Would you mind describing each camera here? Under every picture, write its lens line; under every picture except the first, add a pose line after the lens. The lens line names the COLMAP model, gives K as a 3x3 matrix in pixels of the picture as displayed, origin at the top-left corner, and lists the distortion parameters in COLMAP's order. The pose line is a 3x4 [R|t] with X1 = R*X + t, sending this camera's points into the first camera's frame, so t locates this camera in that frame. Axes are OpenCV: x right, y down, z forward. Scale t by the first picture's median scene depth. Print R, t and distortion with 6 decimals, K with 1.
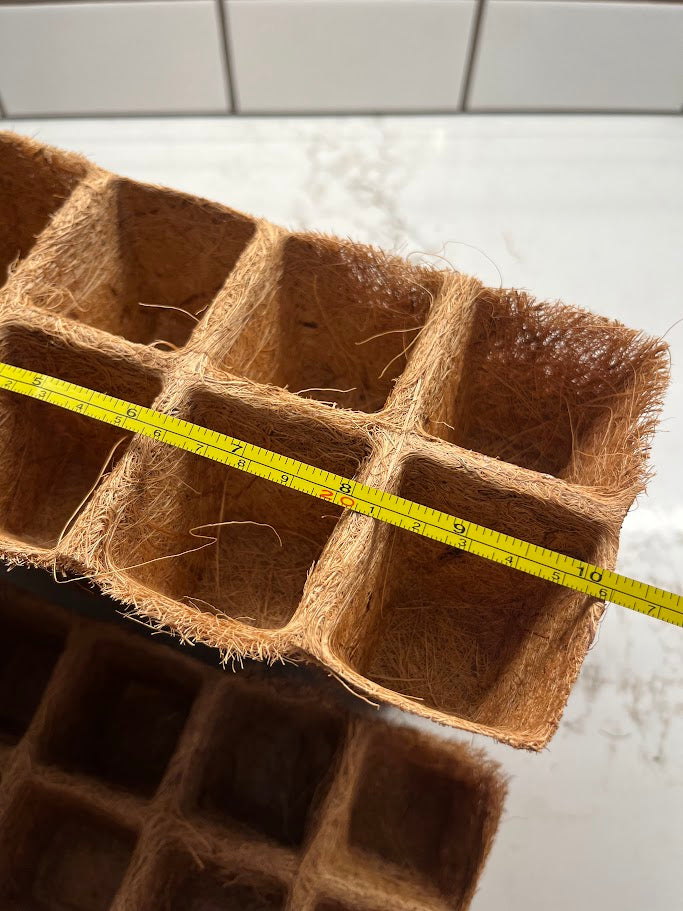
lens RADIAL K [[666.8, 0, 334.5], [0, 666.8, 456.8], [0, 0, 1]] dist [0.008205, -0.105750]
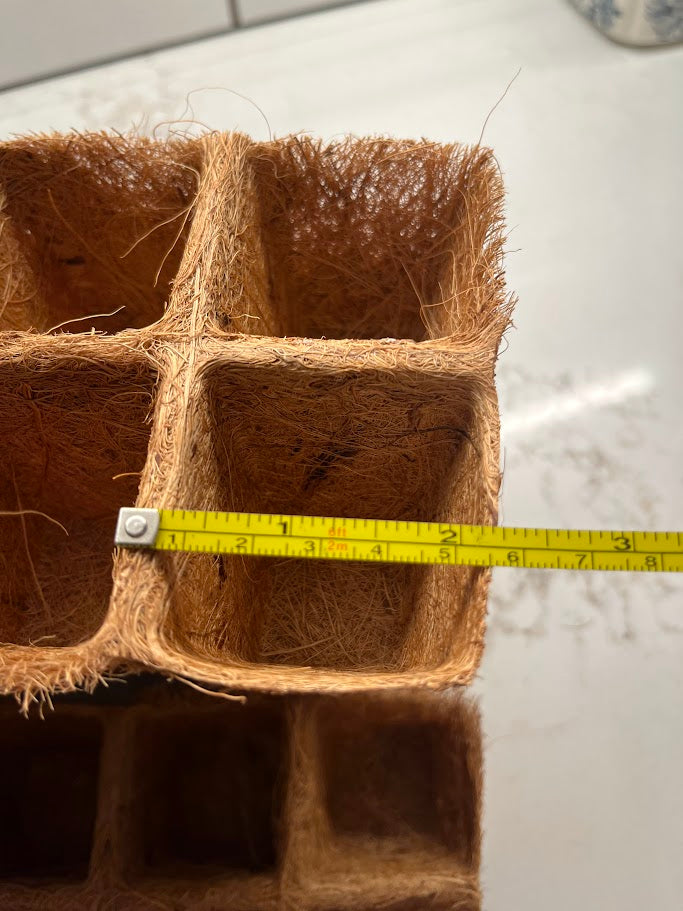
lens RADIAL K [[666.8, 0, 334.5], [0, 666.8, 456.8], [0, 0, 1]] dist [0.008205, -0.105750]
pose [[0.948282, -0.298263, 0.108631, 0.130685], [0.294141, 0.954316, 0.052547, 0.095003], [-0.119341, -0.017876, 0.992692, 0.227797]]
